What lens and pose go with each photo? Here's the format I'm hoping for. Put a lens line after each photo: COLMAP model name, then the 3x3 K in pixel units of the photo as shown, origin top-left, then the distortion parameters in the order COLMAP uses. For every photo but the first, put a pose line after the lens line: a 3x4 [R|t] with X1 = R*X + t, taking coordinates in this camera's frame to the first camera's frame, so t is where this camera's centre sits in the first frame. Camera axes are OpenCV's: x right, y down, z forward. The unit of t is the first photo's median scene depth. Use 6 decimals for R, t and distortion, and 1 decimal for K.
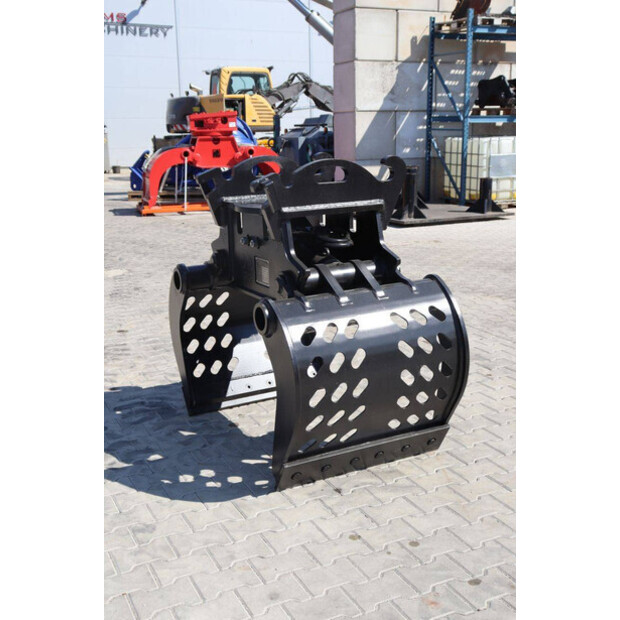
lens RADIAL K [[916.4, 0, 310.0], [0, 916.4, 310.0], [0, 0, 1]] dist [0.143633, 0.035778]
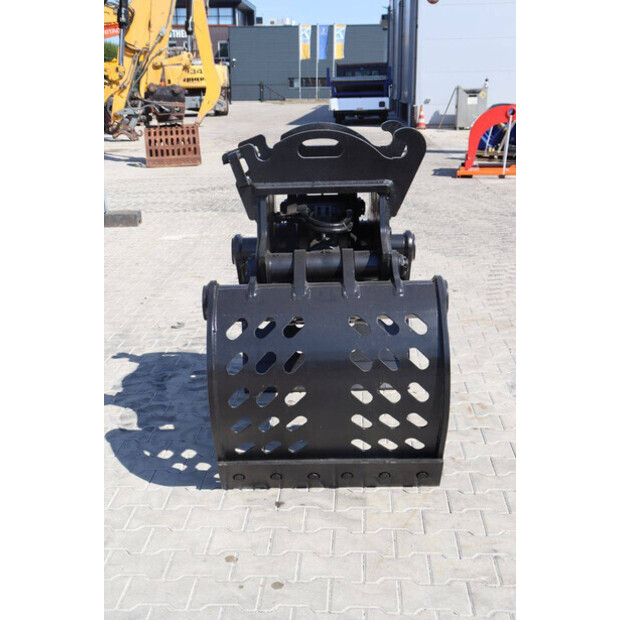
lens RADIAL K [[916.4, 0, 310.0], [0, 916.4, 310.0], [0, 0, 1]] dist [0.143633, 0.035778]
pose [[0.836111, 0.132534, -0.532309, 0.479952], [-0.104725, 0.991093, 0.082267, -0.064040], [0.538471, -0.013038, 0.842543, 0.250626]]
